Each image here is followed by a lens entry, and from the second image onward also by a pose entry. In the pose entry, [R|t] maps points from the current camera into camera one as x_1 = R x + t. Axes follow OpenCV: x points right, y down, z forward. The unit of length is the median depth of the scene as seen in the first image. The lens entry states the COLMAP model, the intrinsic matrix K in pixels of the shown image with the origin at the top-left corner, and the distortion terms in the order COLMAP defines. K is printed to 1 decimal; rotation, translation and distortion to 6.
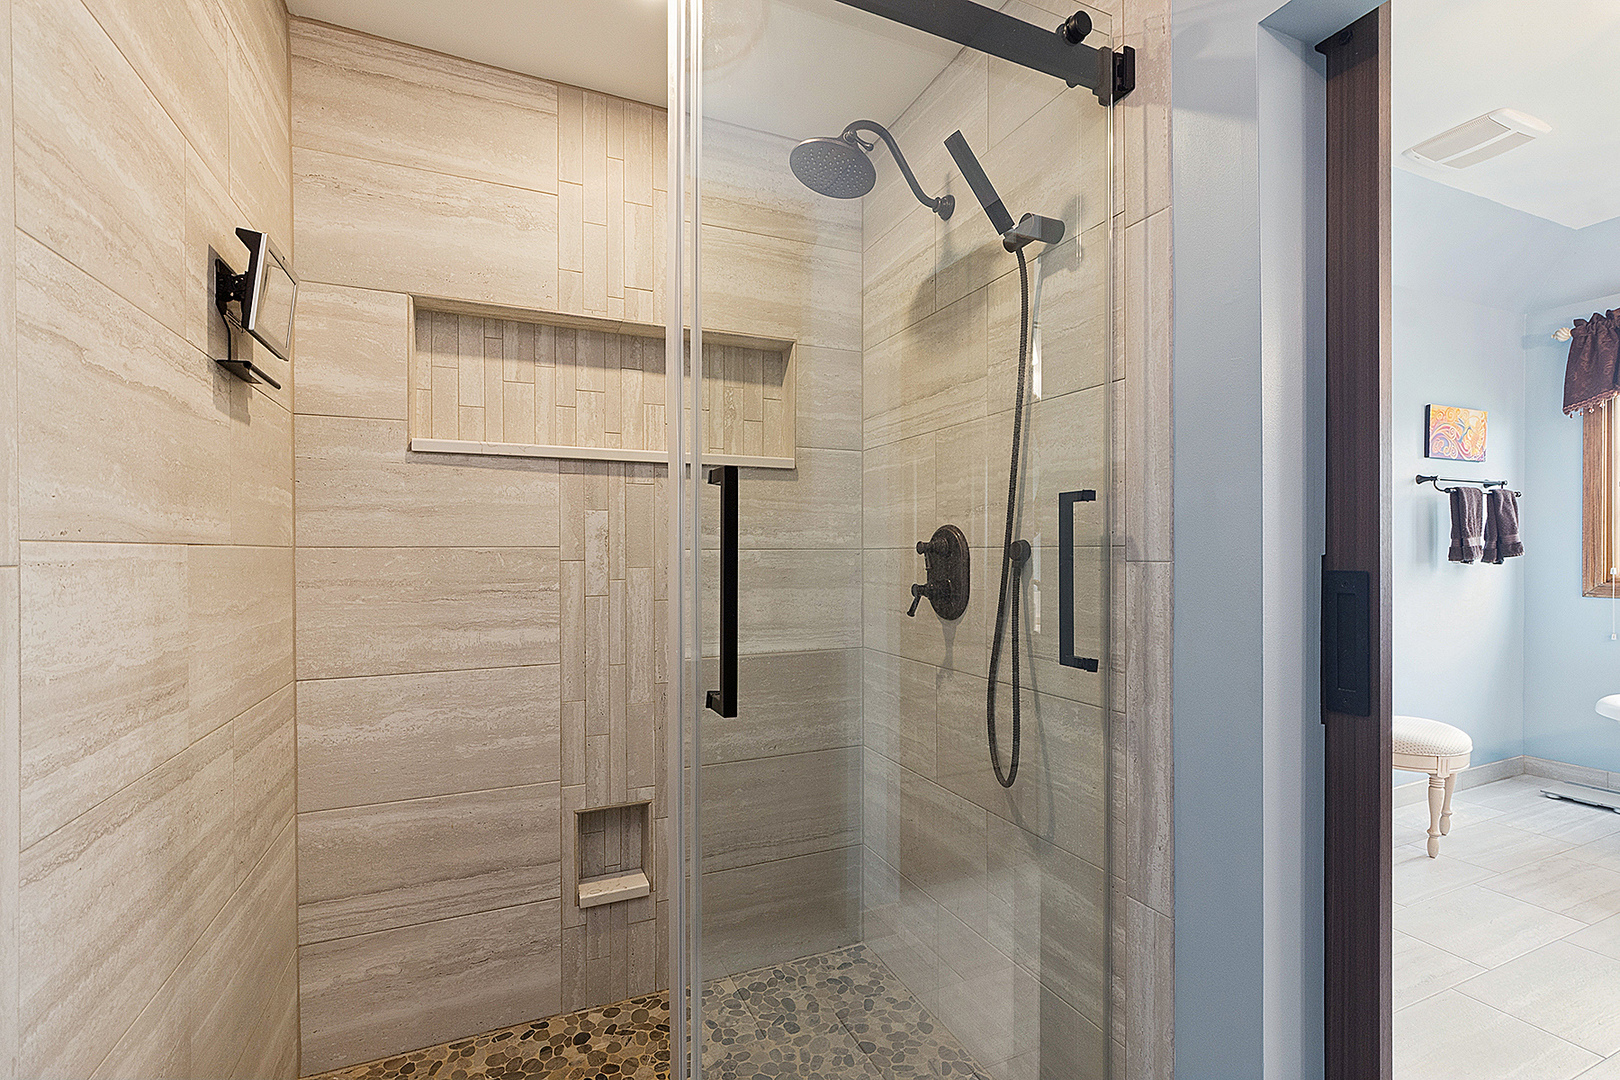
lens RADIAL K [[723.2, 0, 814.8], [0, 723.2, 550.2], [0, 0, 1]] dist [-0.010206, 0.000288]
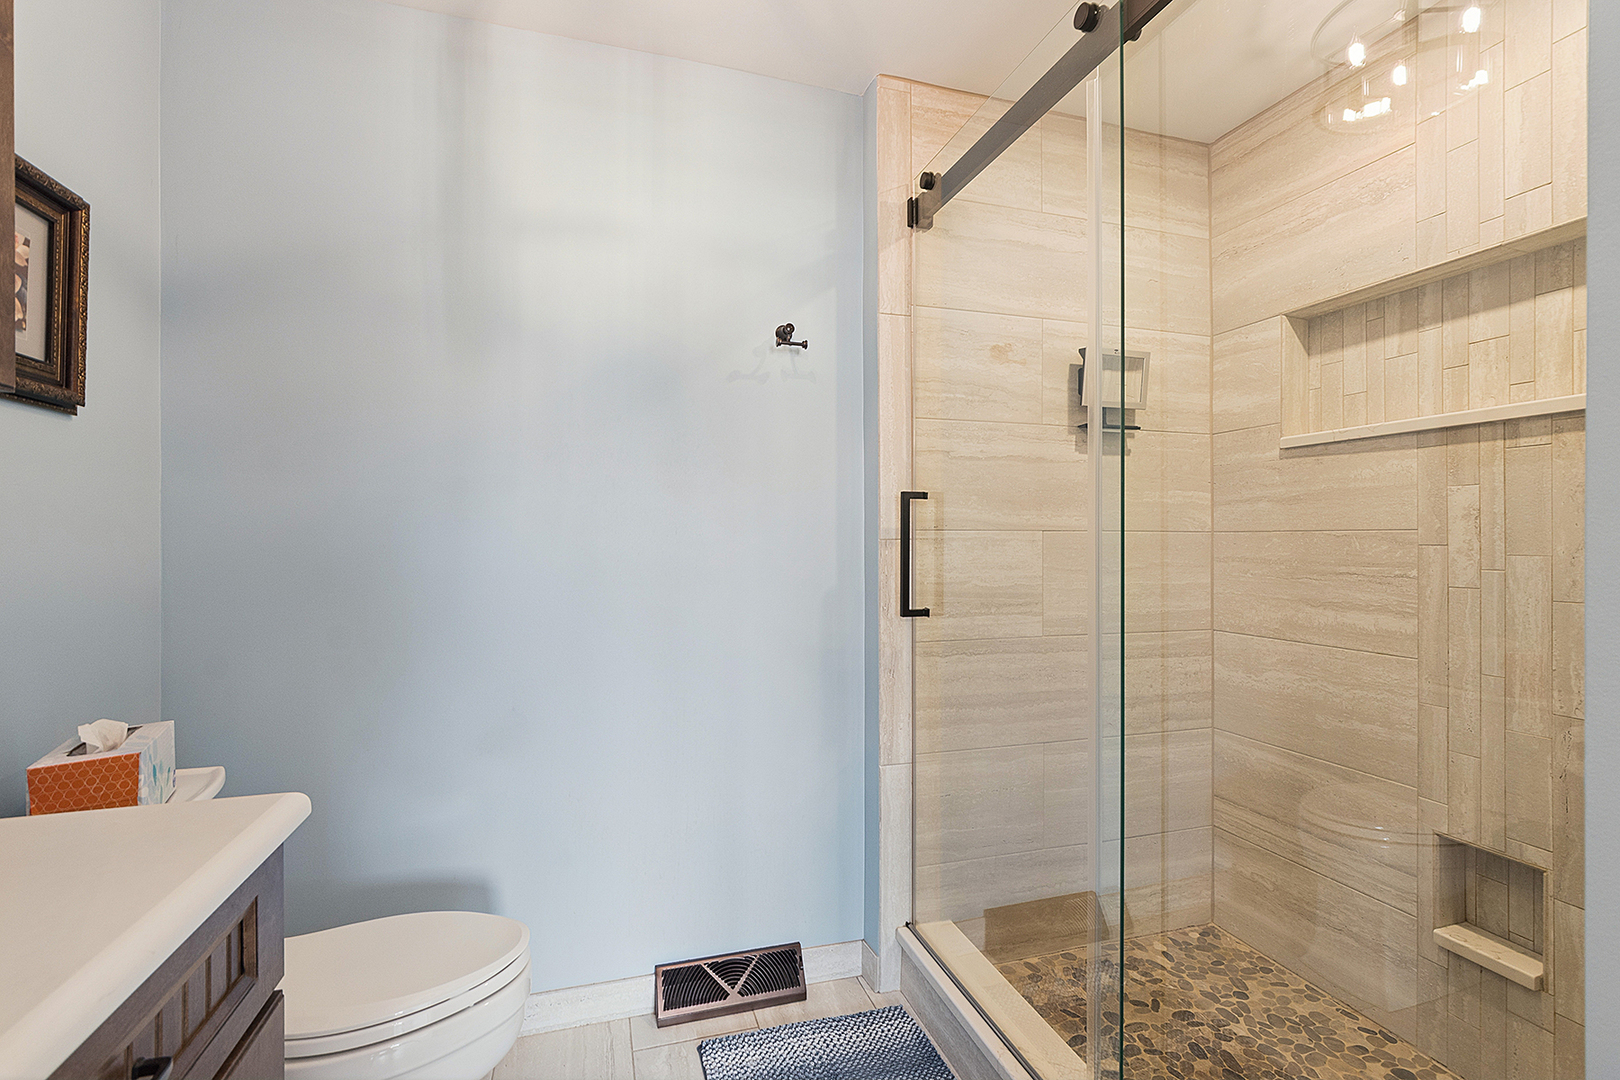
lens RADIAL K [[706.9, 0, 814.6], [0, 706.9, 533.1], [0, 0, 1]] dist [-0.011968, 0.000160]
pose [[-0.117713, -0.004795, -0.993036, 0.612648], [0.000843, 0.999988, -0.004928, 0.003345], [0.993047, -0.001417, -0.117707, 0.357679]]
